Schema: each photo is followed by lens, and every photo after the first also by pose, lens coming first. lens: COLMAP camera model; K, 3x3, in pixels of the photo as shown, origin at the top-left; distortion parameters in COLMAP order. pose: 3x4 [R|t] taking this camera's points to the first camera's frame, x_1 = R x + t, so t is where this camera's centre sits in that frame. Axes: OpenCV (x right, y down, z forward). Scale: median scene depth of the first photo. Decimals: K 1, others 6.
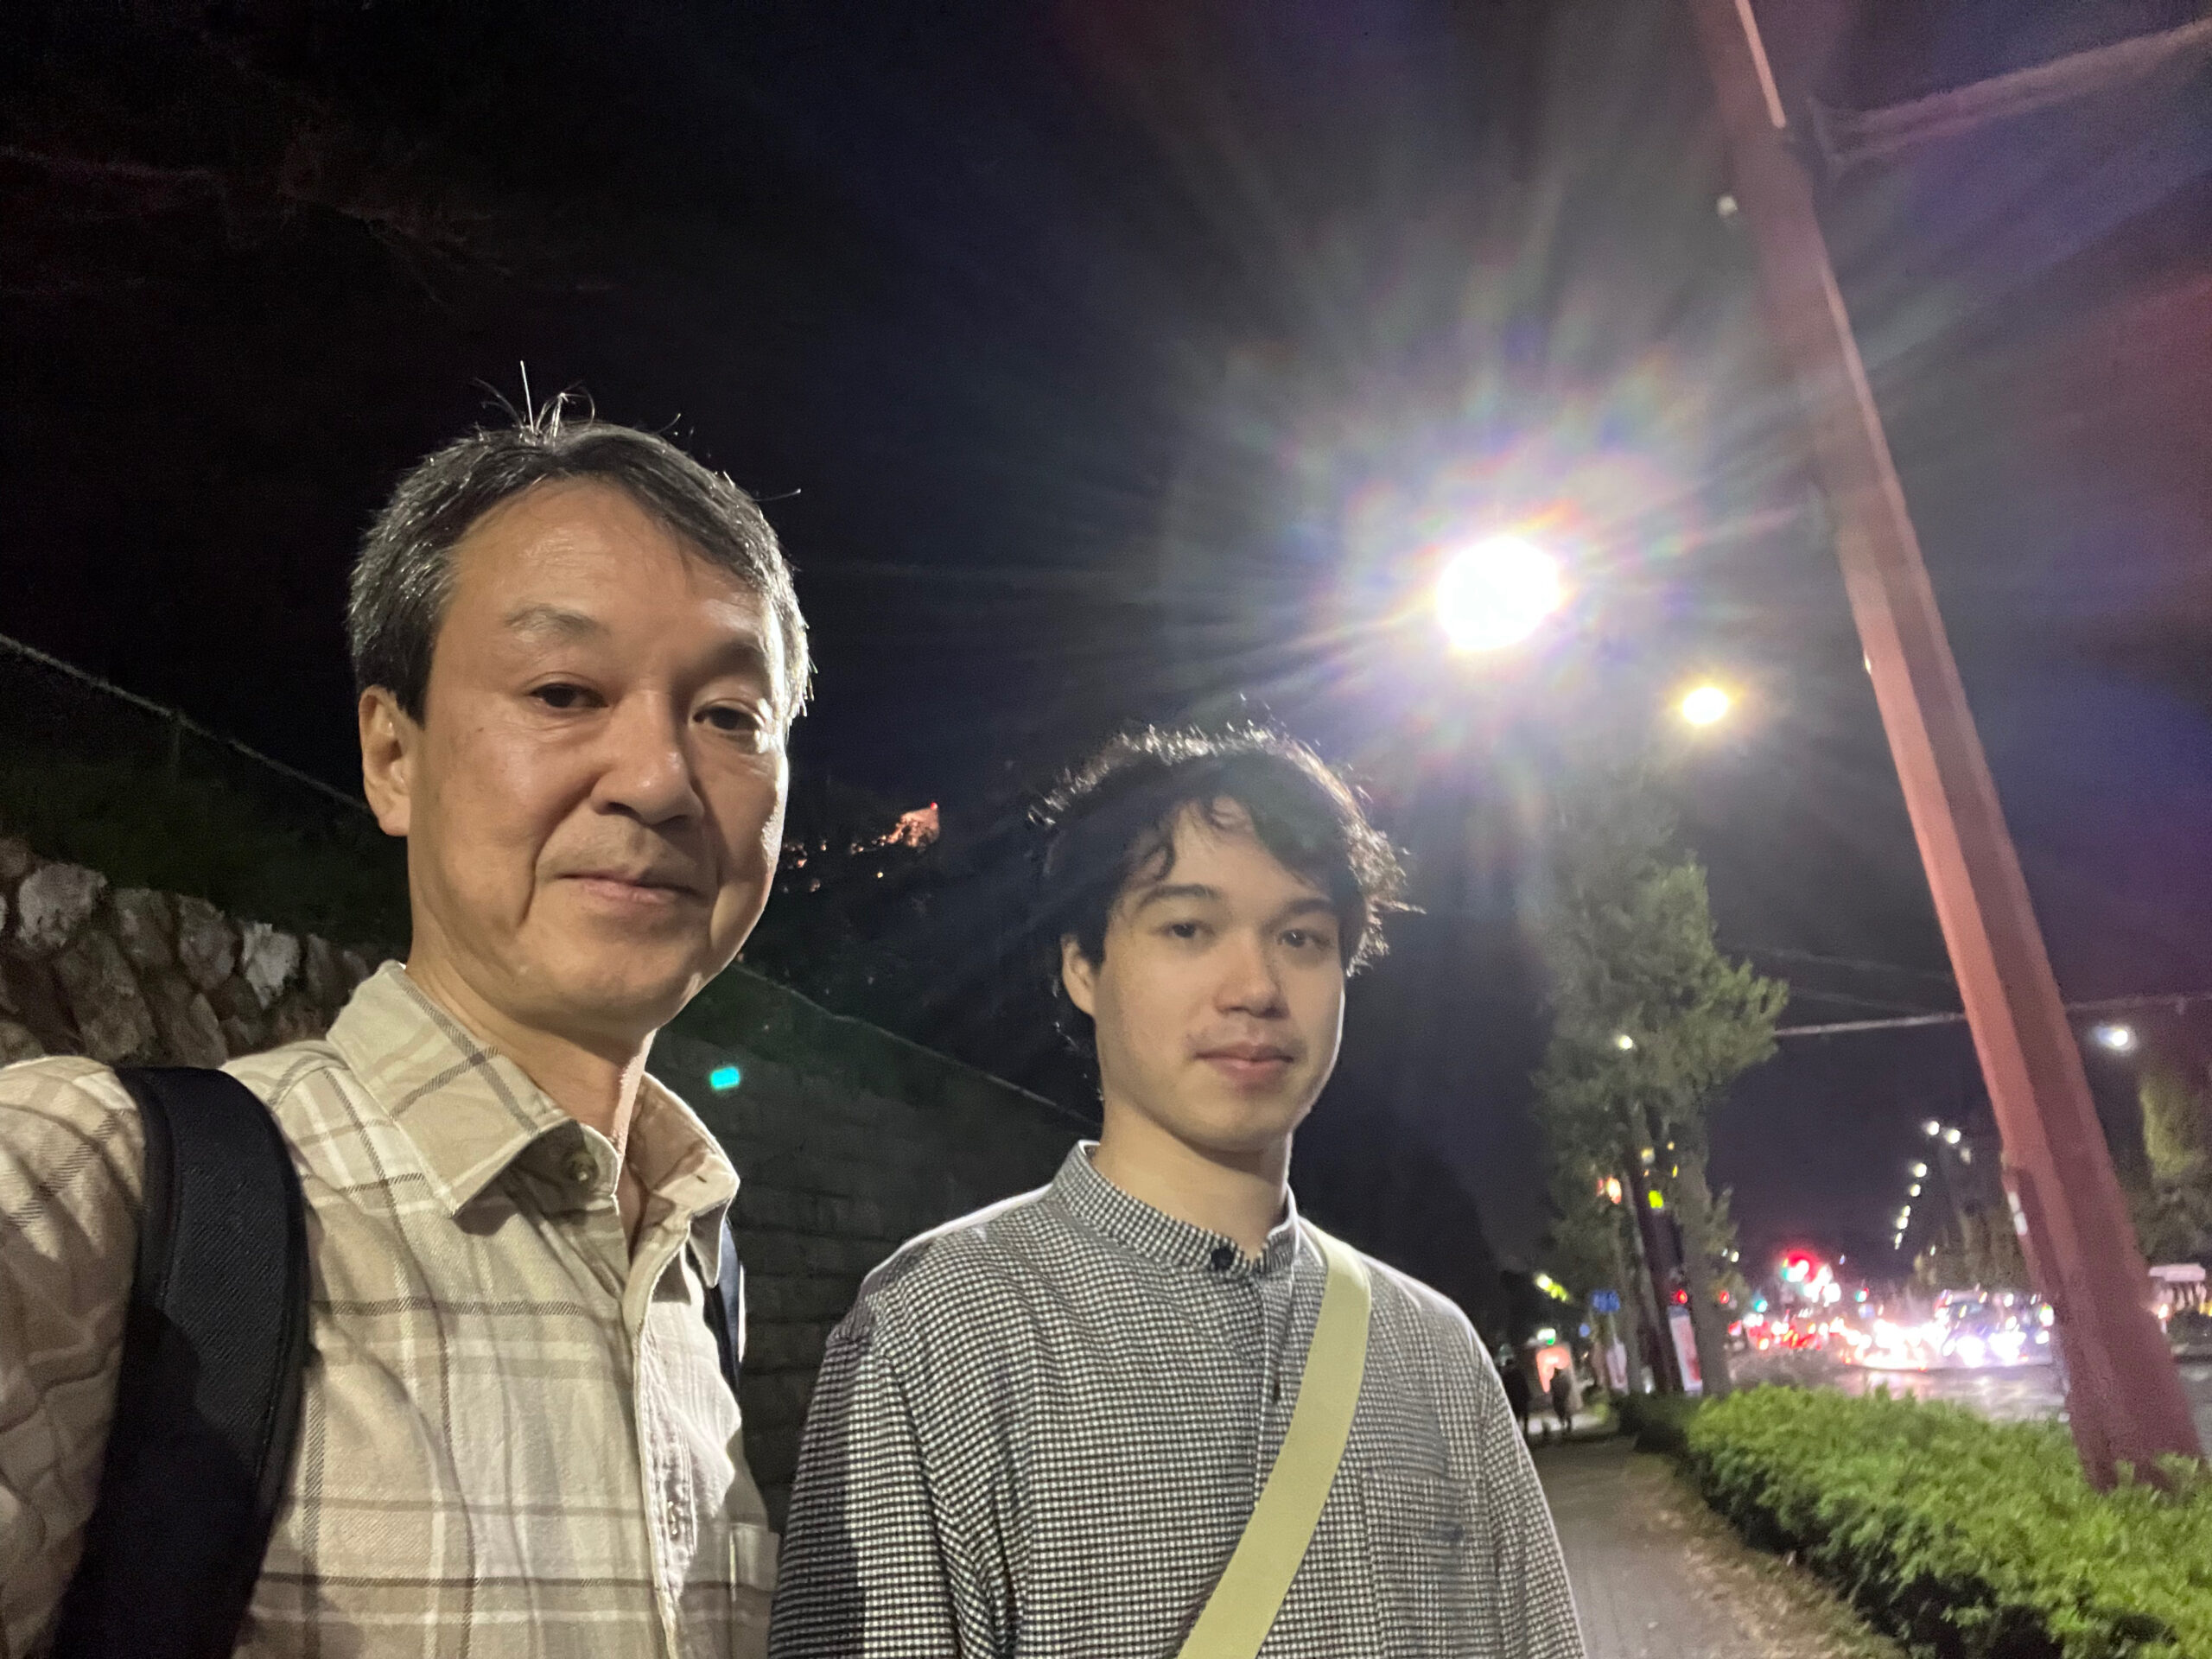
lens RADIAL K [[1571.9, 0, 1083.1], [0, 1571.9, 834.8], [0, 0, 1]] dist [0.008253, -0.002494]
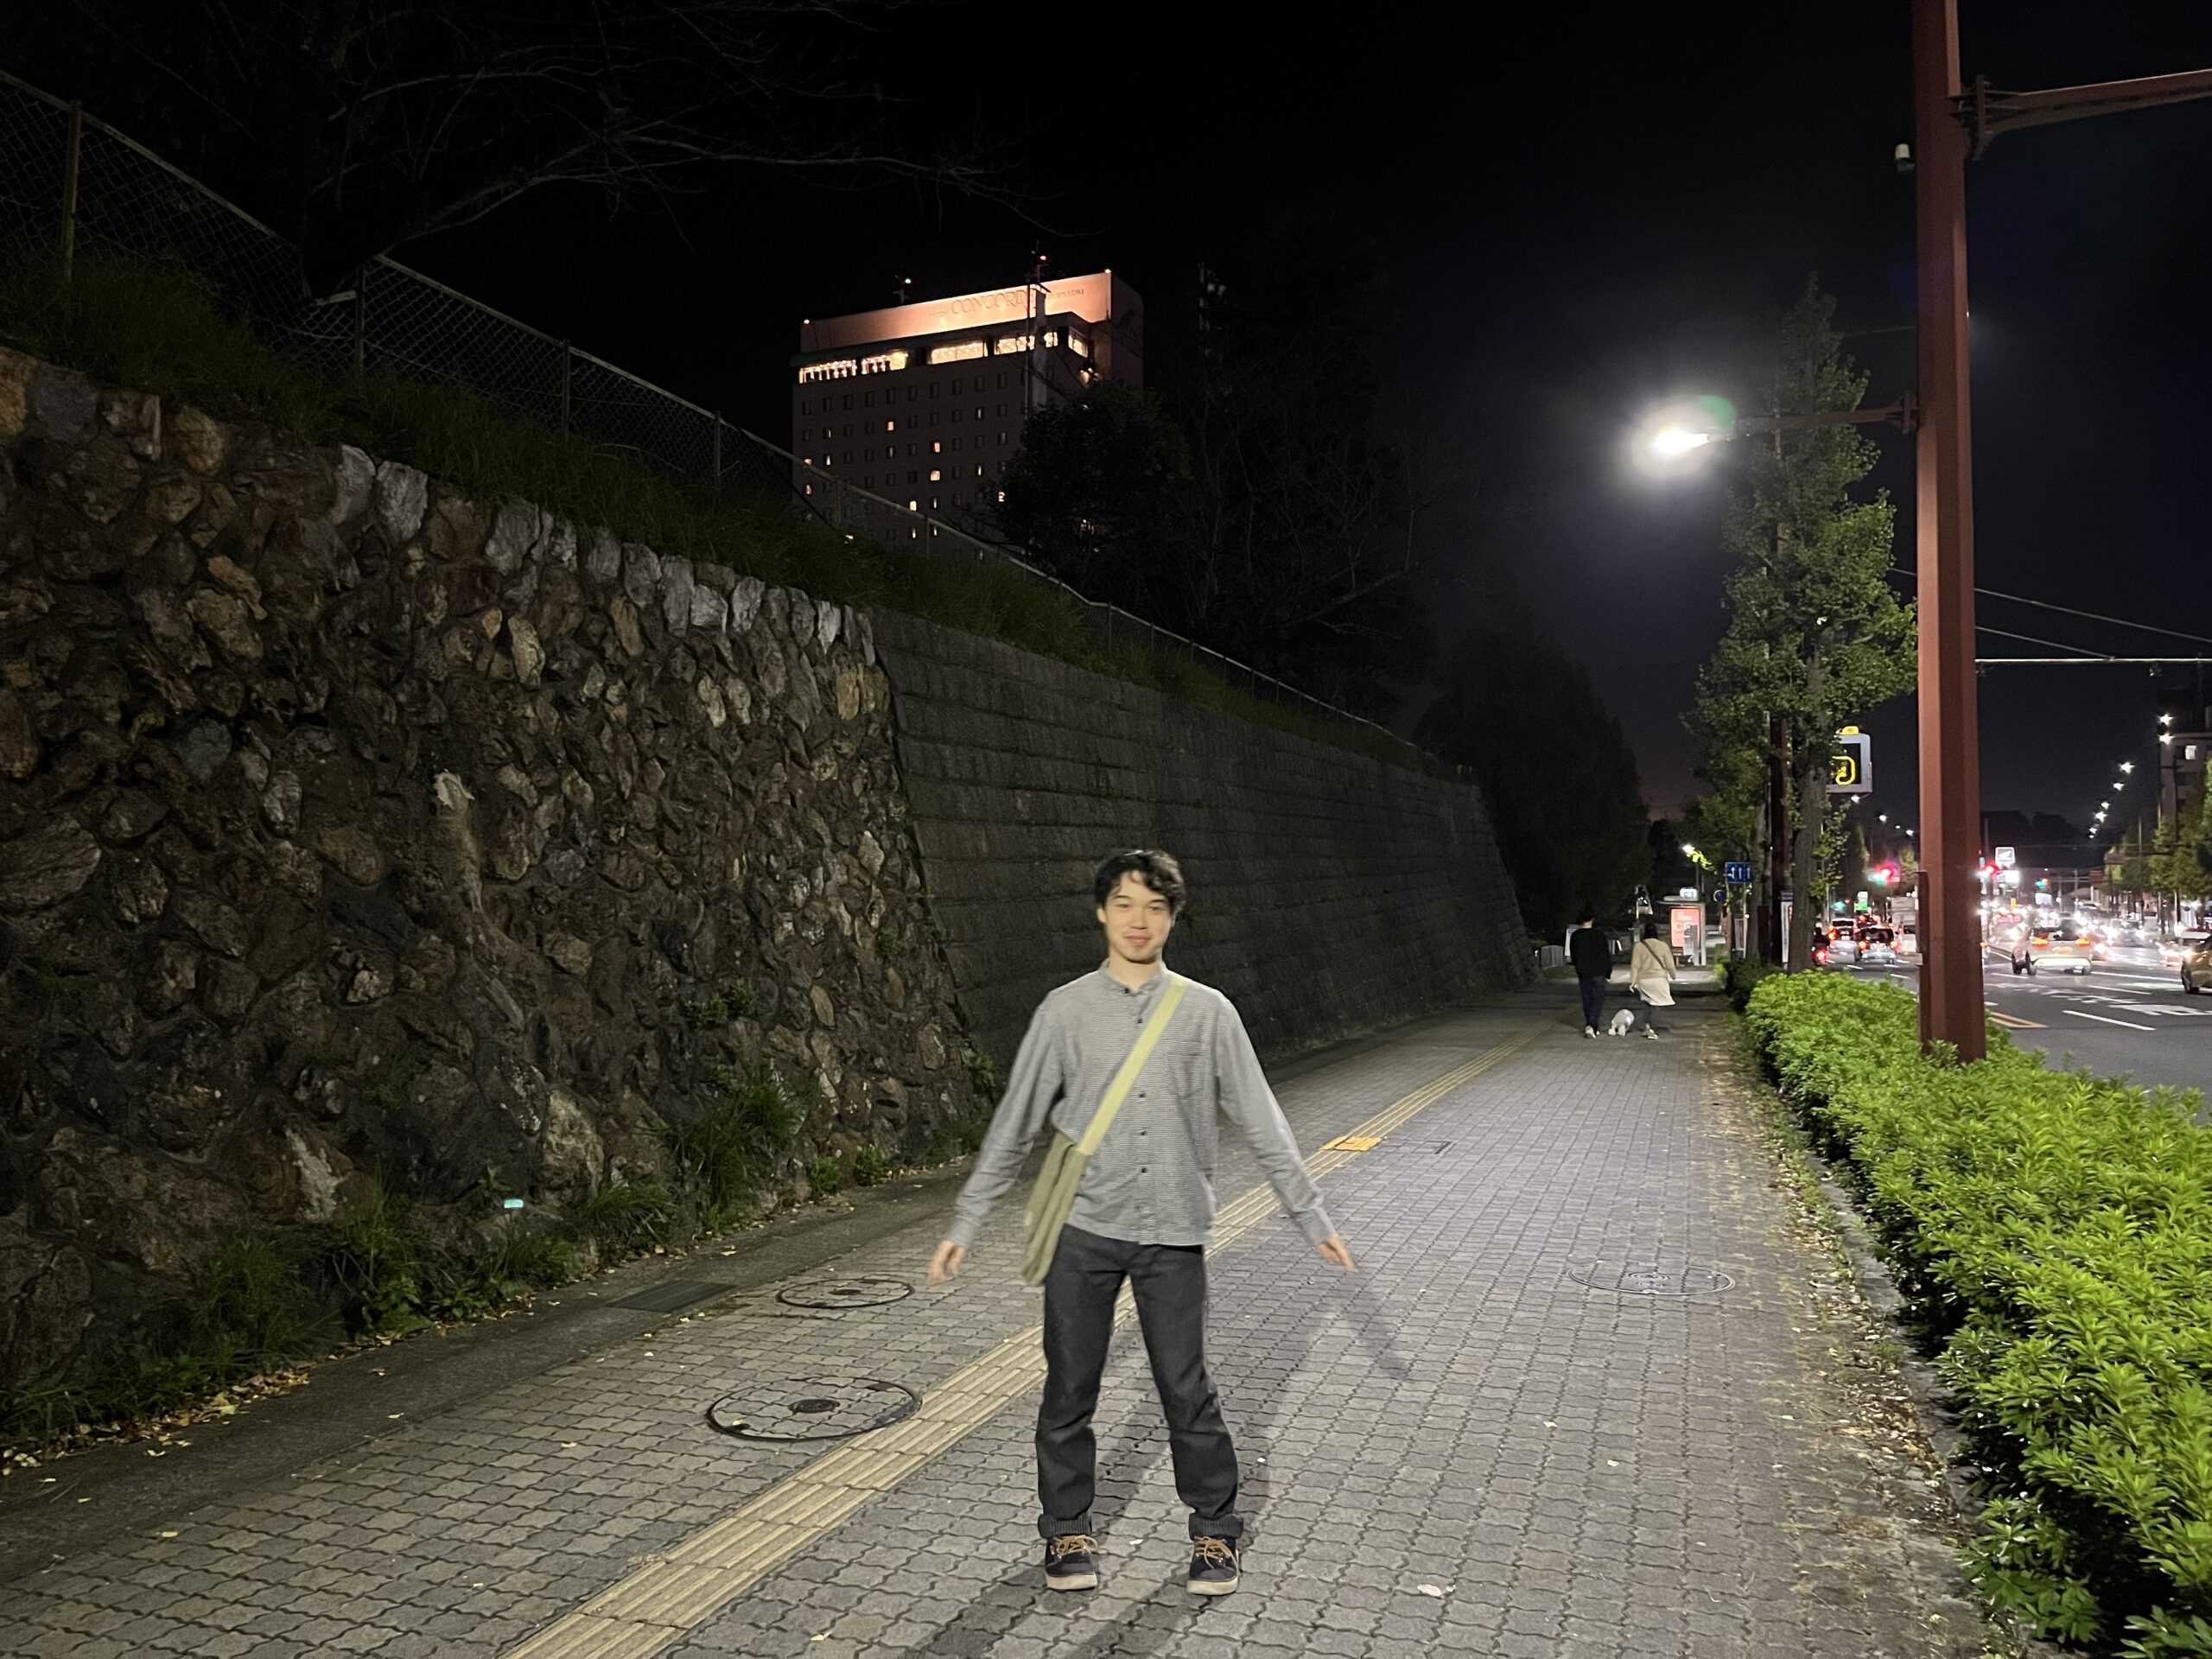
lens RADIAL K [[1676.7, 0, 1093.7], [0, 1676.7, 832.5], [0, 0, 1]] dist [0.026922, -0.032468]
pose [[0.992388, 0.100762, -0.070807, -0.076928], [-0.074630, 0.949397, 0.305083, -0.169393], [0.097964, -0.297476, 0.949690, -0.415479]]
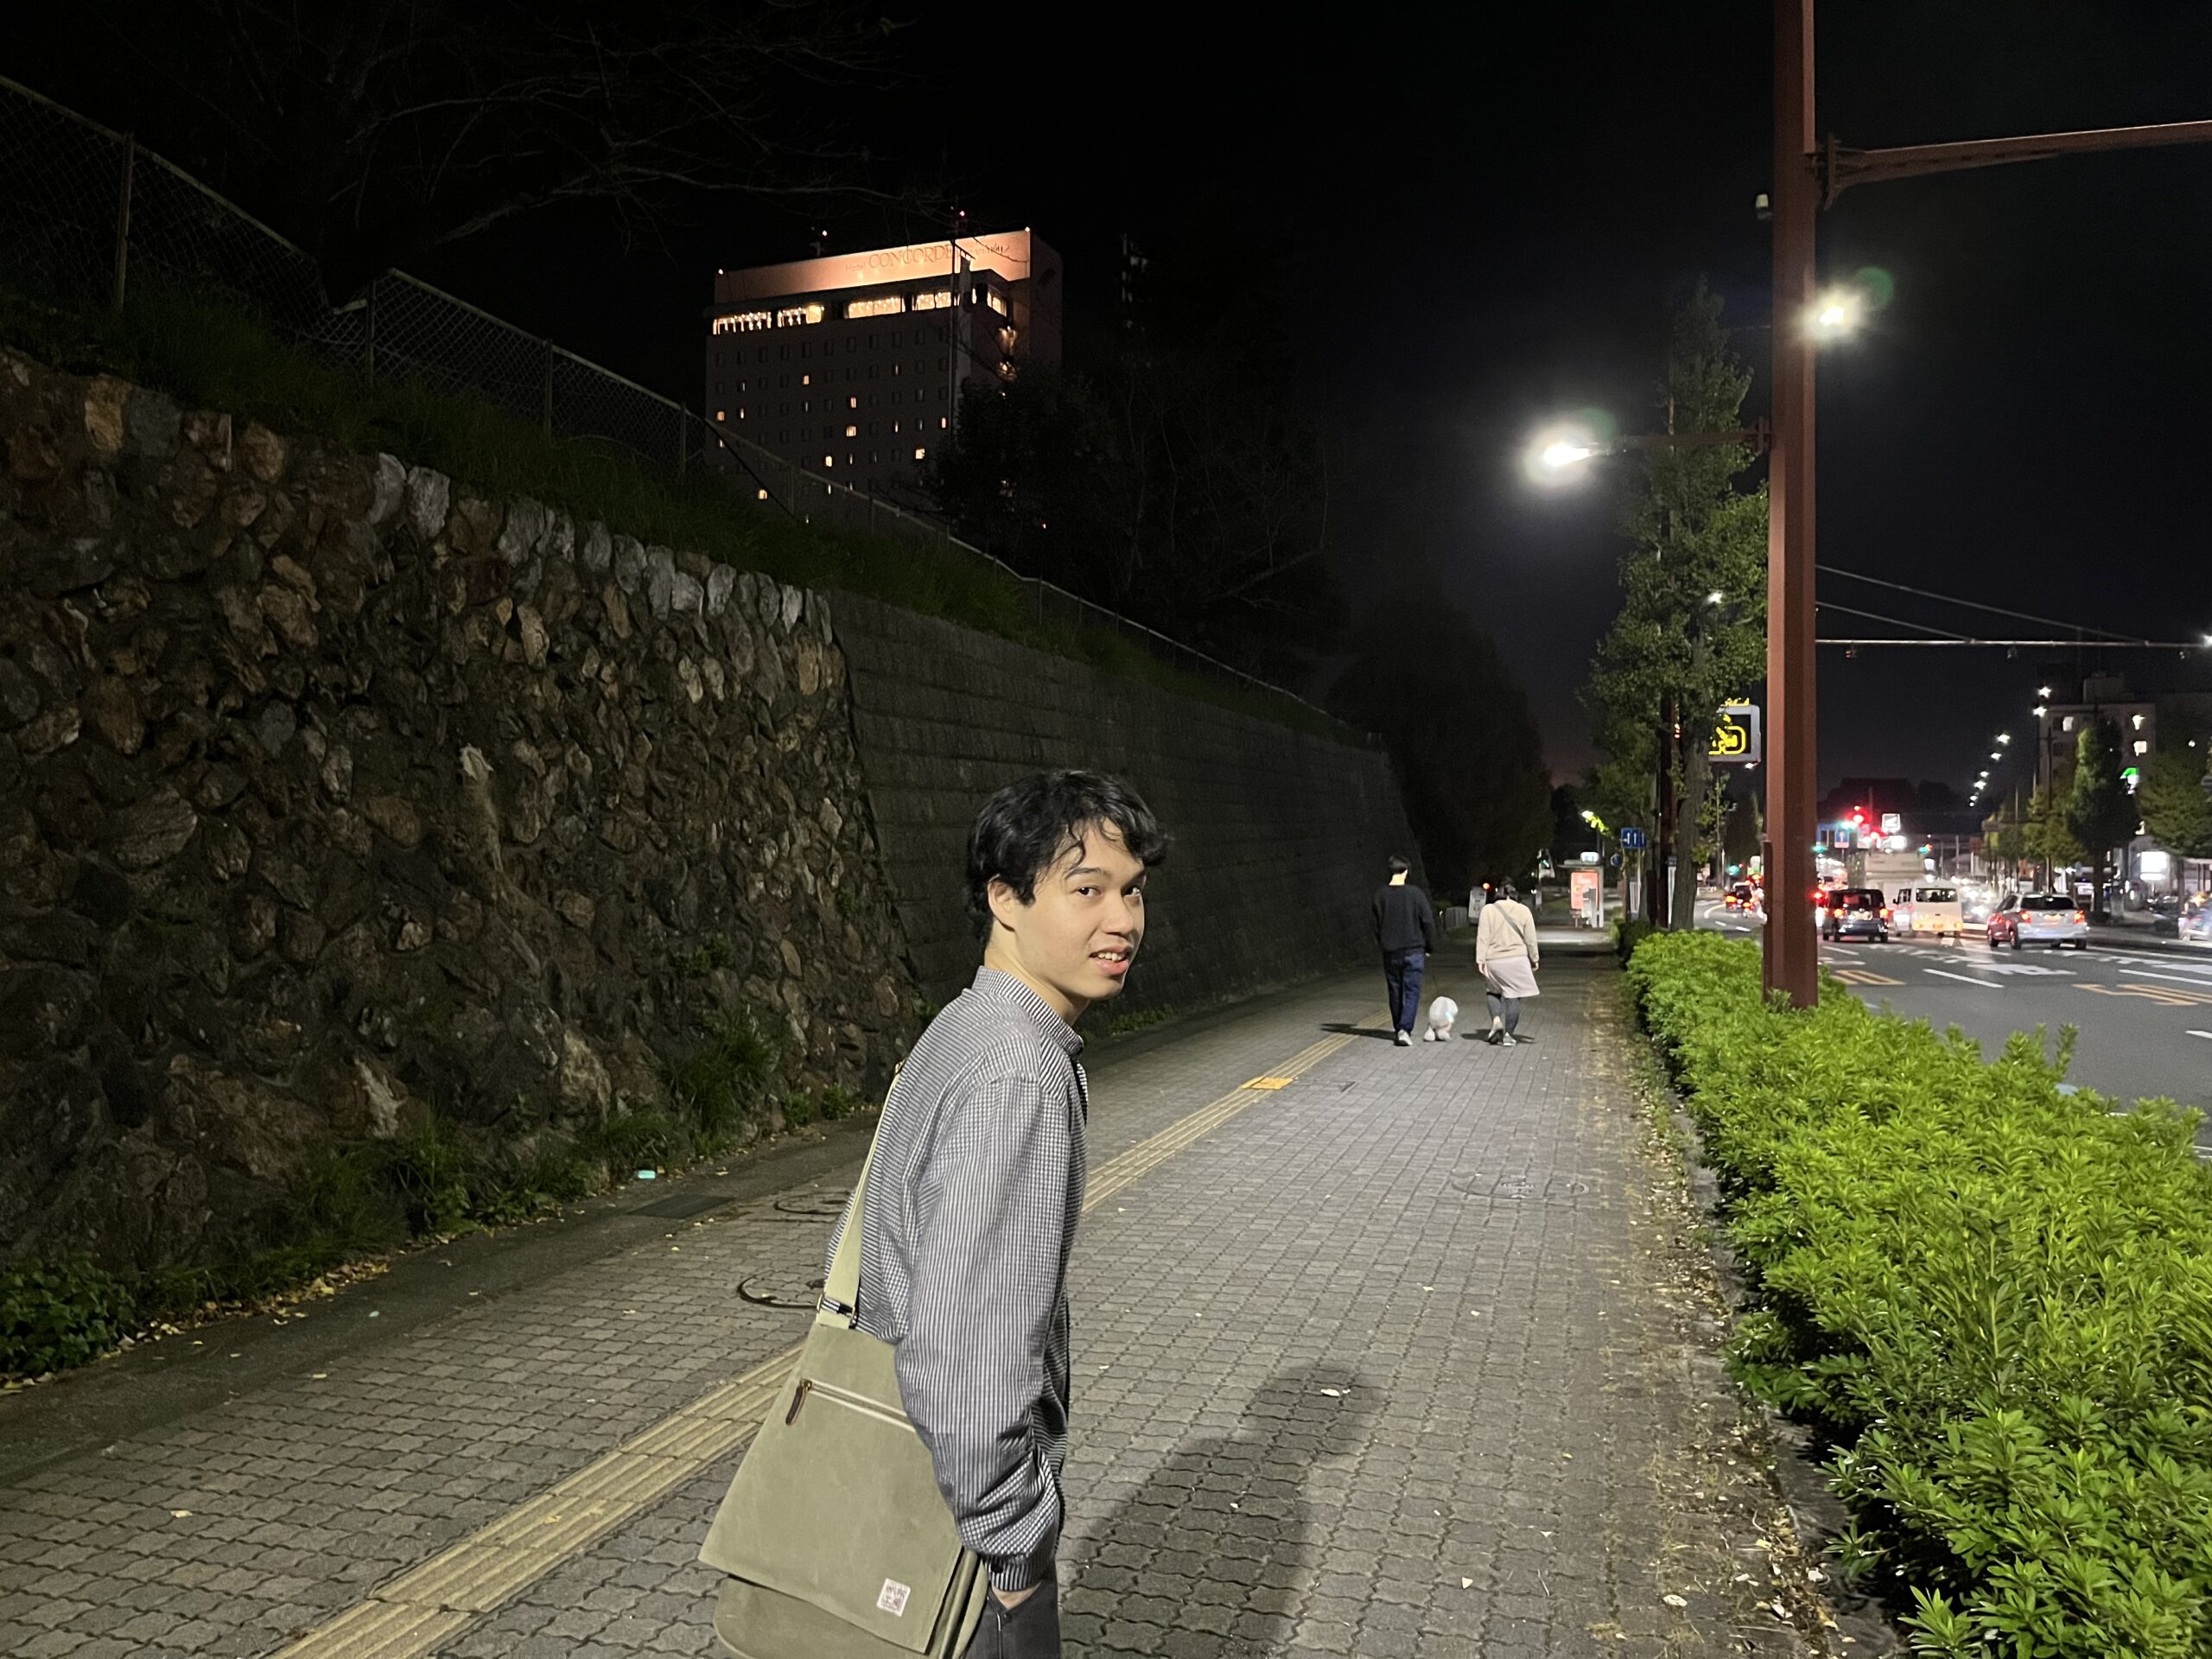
lens RADIAL K [[1676.7, 0, 1109.9], [0, 1676.7, 834.5], [0, 0, 1]] dist [0.026922, -0.032468]
pose [[0.993988, 0.109214, -0.007700, -0.090241], [-0.100887, 0.940978, 0.323083, -0.205907], [0.042530, -0.320364, 0.946339, -0.516526]]
